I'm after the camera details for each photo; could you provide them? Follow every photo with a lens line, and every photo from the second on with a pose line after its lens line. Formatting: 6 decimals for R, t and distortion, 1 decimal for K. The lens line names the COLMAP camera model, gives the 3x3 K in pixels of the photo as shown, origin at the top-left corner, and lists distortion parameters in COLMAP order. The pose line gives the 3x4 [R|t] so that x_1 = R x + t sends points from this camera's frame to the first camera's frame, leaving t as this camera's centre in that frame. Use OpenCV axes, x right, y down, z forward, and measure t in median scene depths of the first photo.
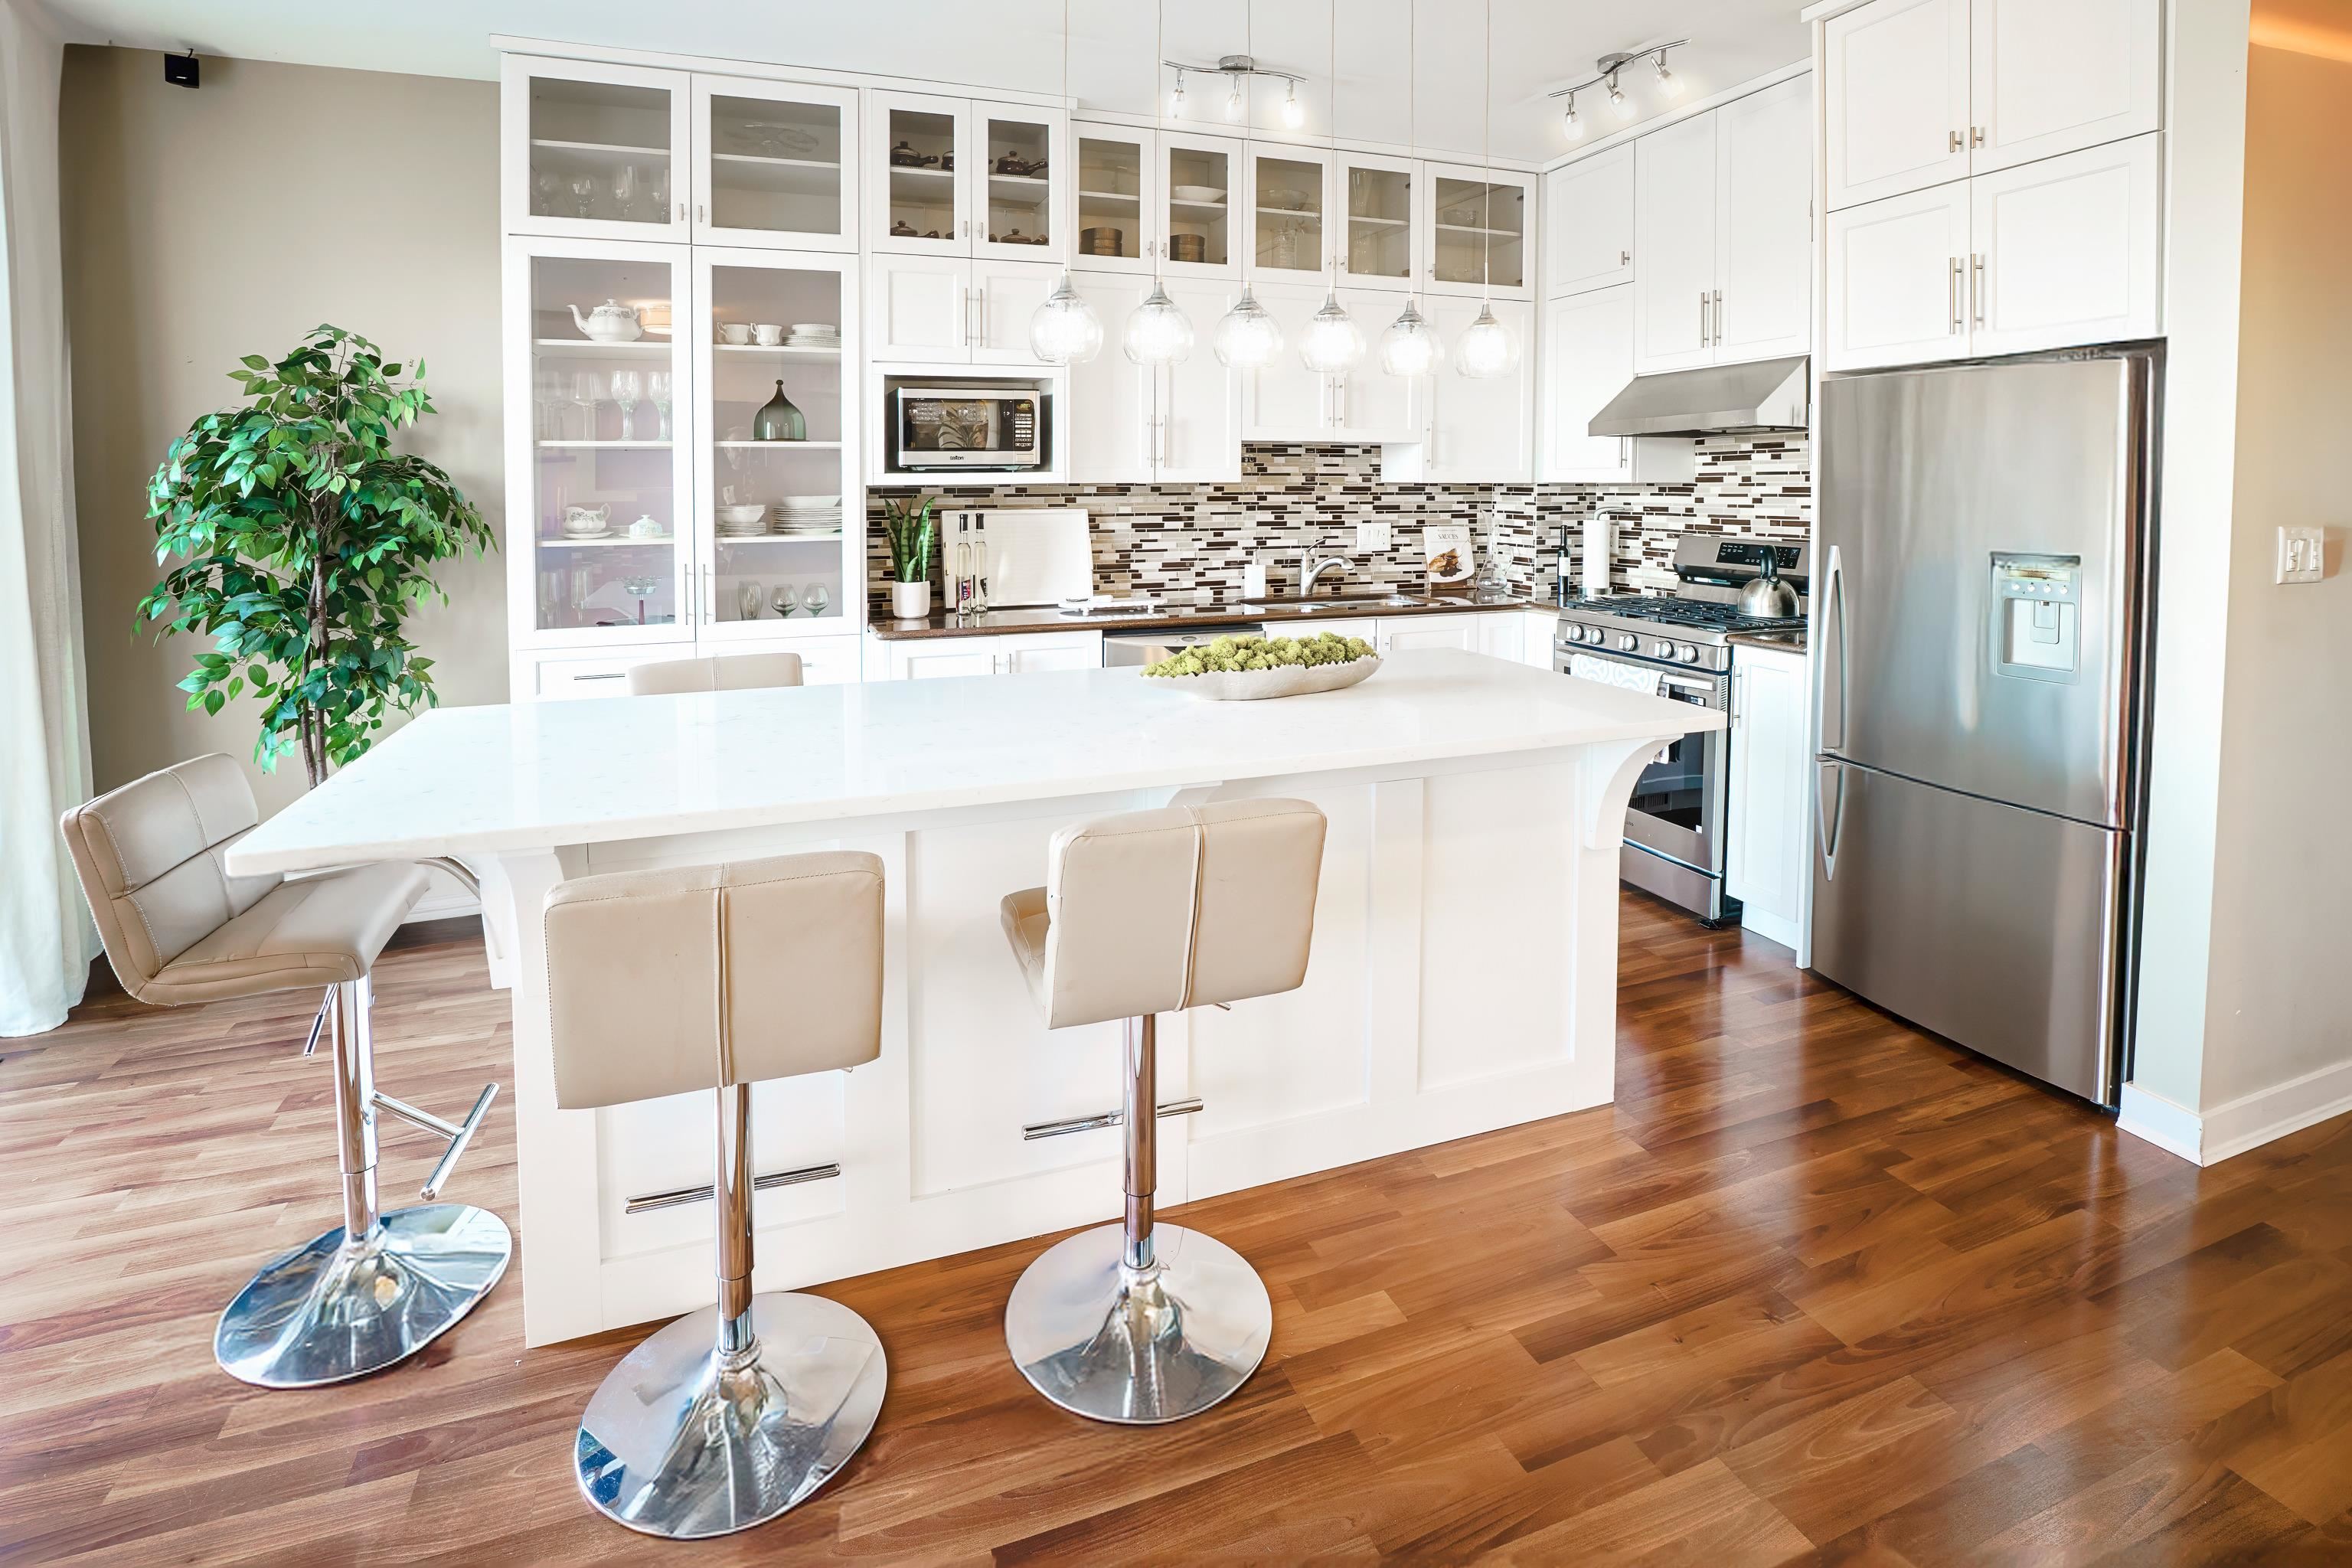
lens RADIAL K [[1125.4, 0, 1173.8], [0, 1125.4, 530.4], [0, 0, 1]] dist [-0.033371, 0.001060]
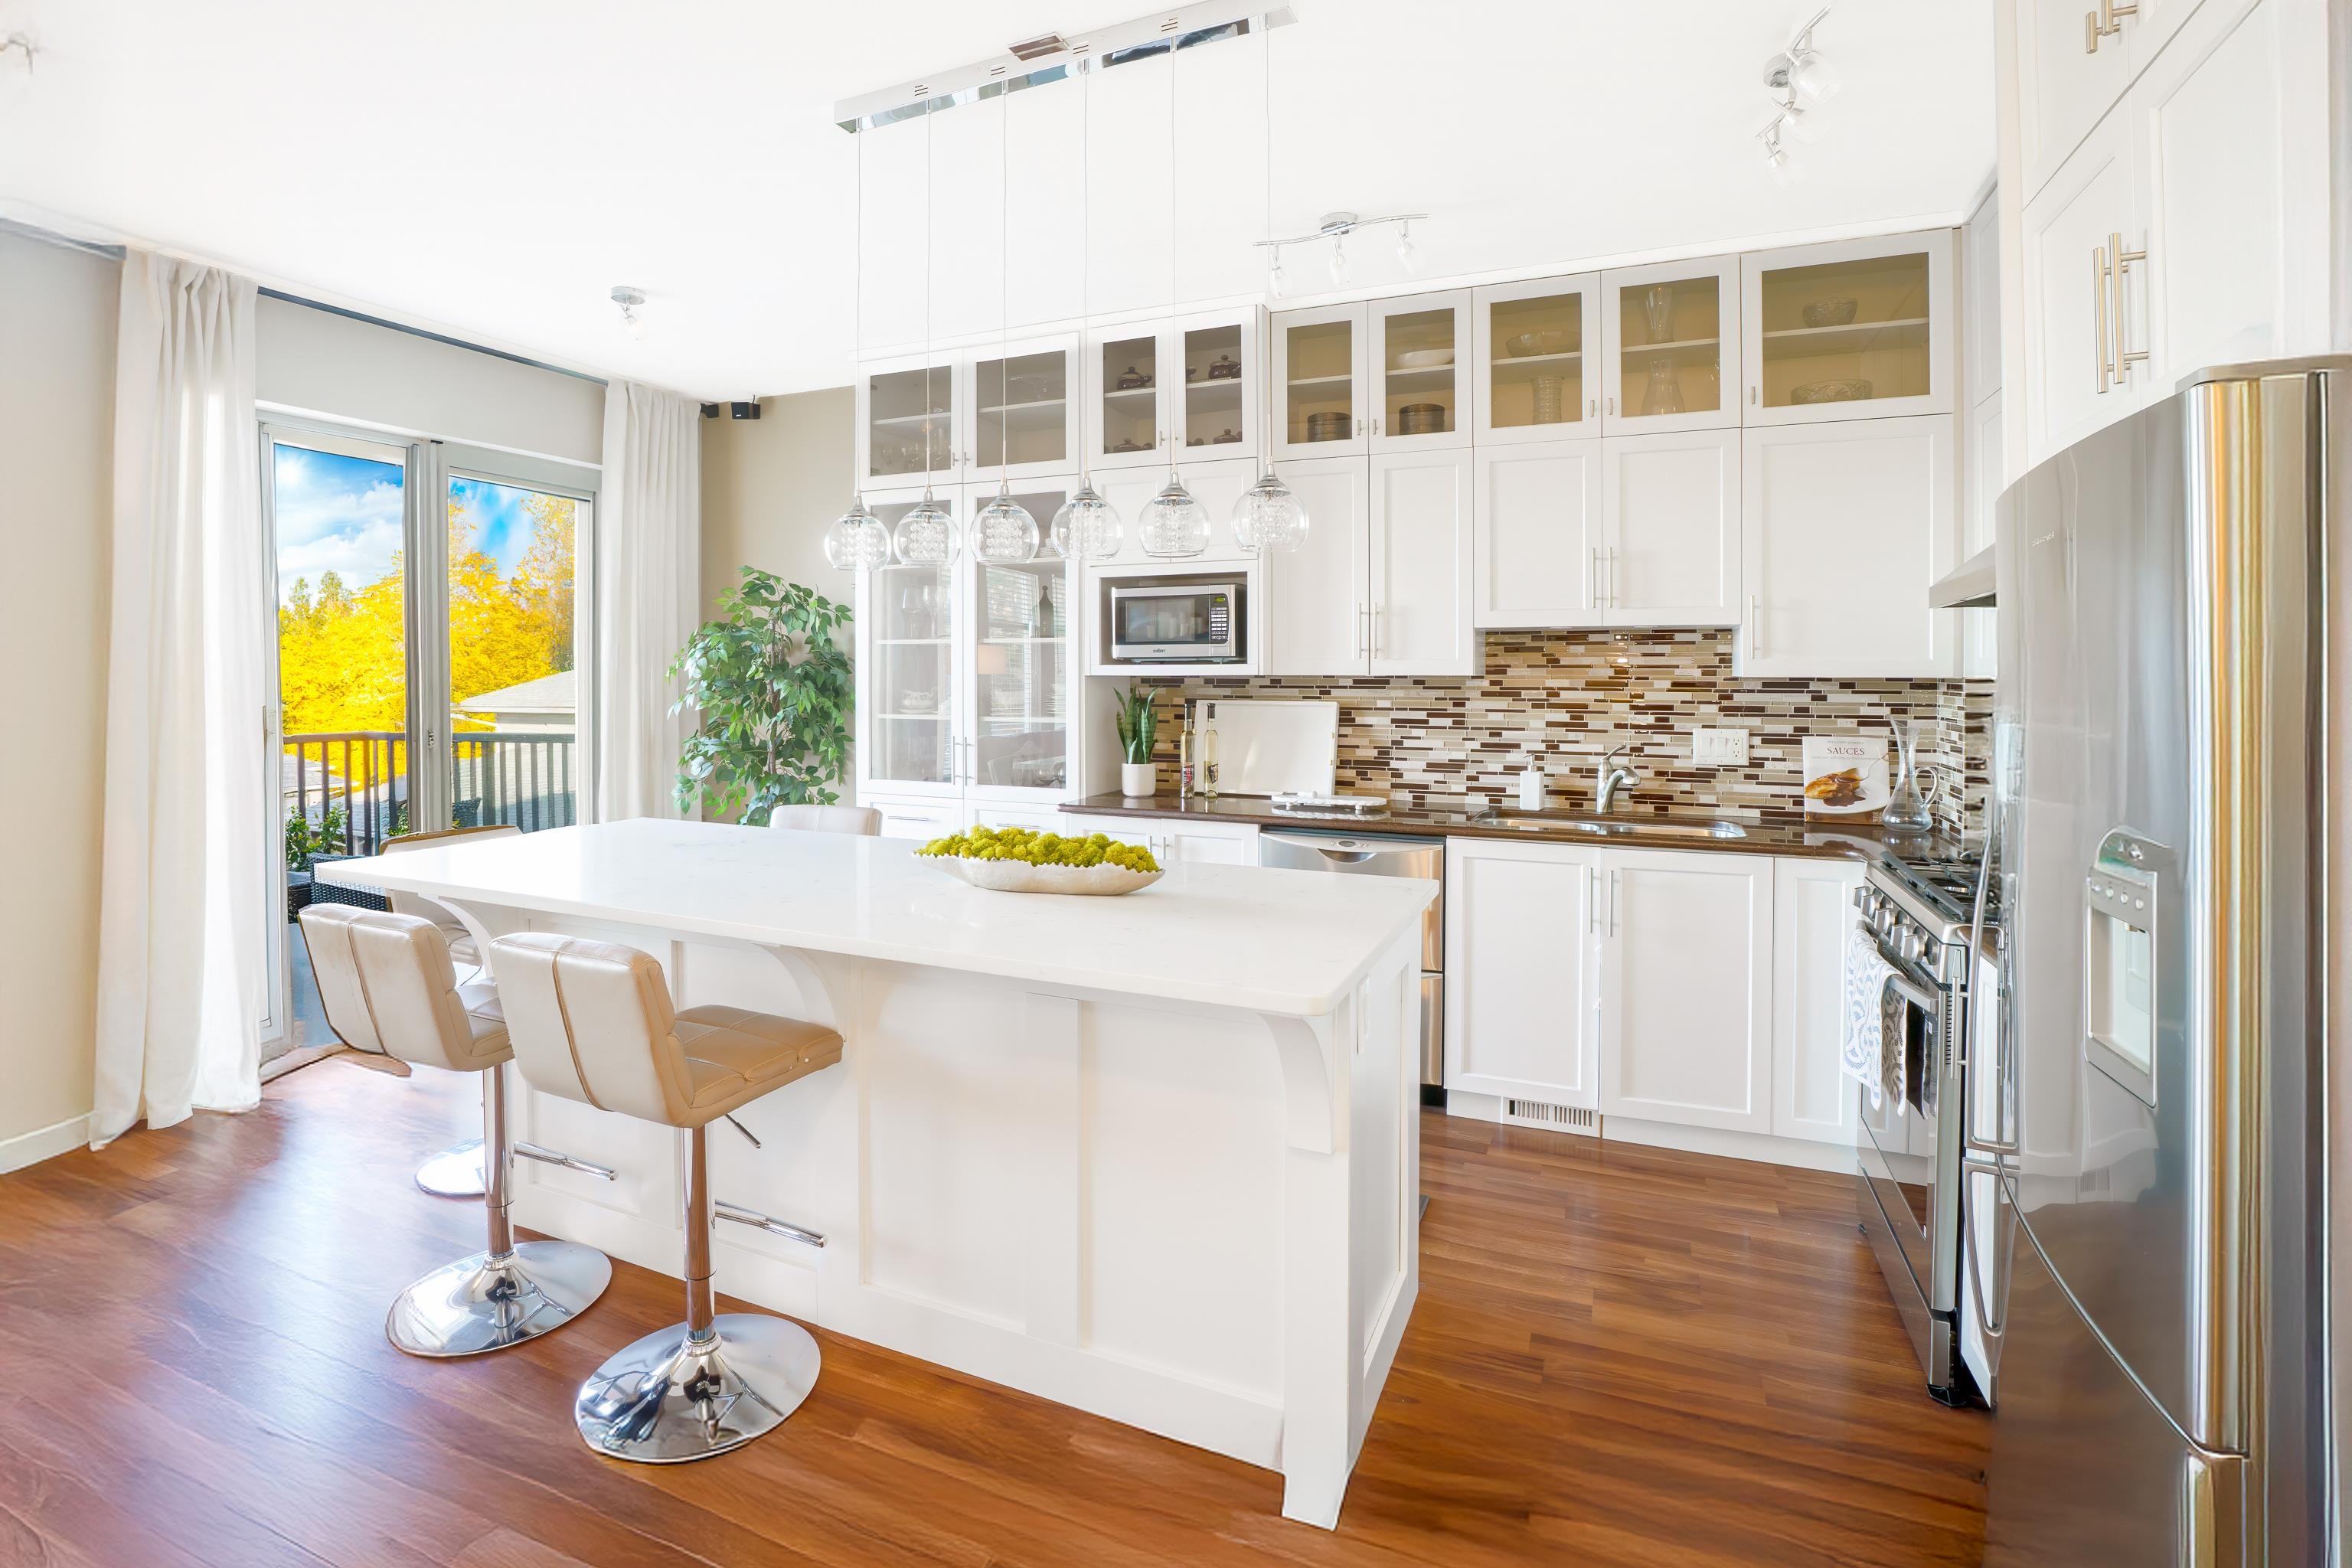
lens RADIAL K [[1085.3, 0, 1173.9], [0, 1085.3, 687.5], [0, 0, 1]] dist [-0.040416, 0.007867]
pose [[0.725398, 0.011767, -0.688229, 0.480295], [-0.034497, 0.999219, -0.019276, -0.008808], [0.687465, 0.037725, 0.725237, 0.233920]]
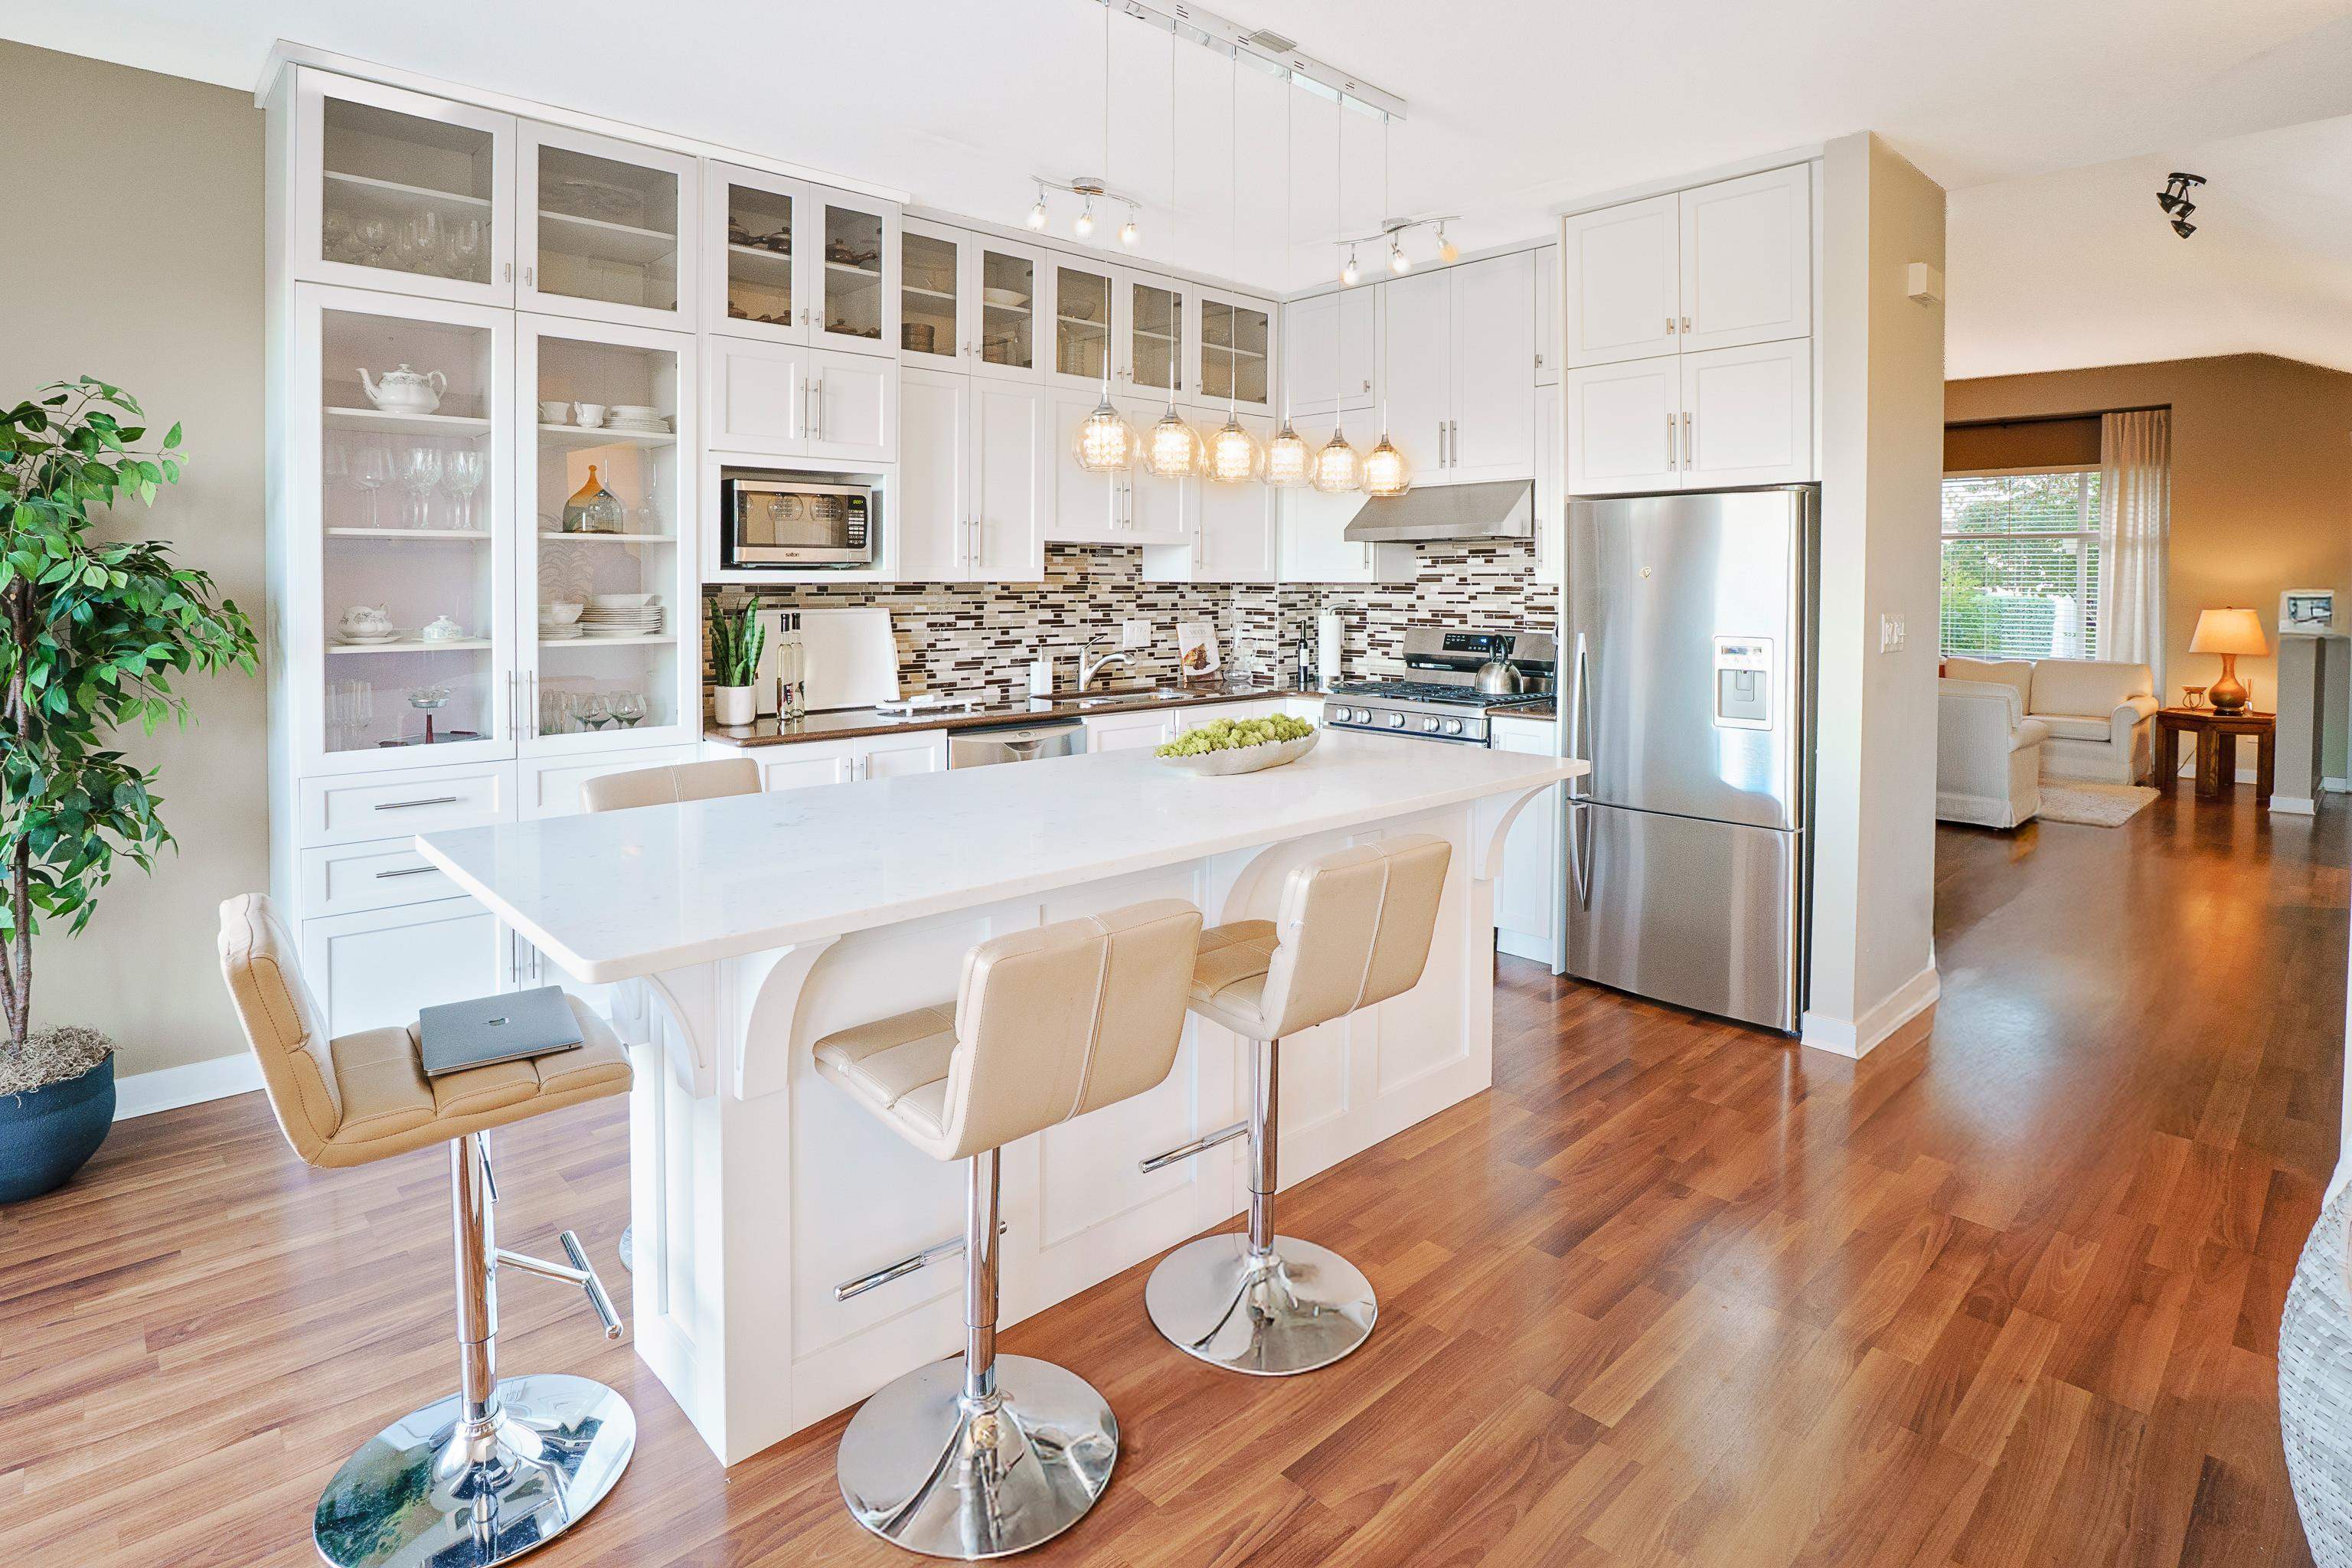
lens RADIAL K [[1202.4, 0, 1173.6], [0, 1202.4, 615.9], [0, 0, 1]] dist [-0.035624, -0.000412]
pose [[0.921867, -0.007999, 0.387423, -0.260478], [0.013156, 0.999857, -0.010661, 0.002206], [-0.387282, 0.014924, 0.921841, -0.054106]]
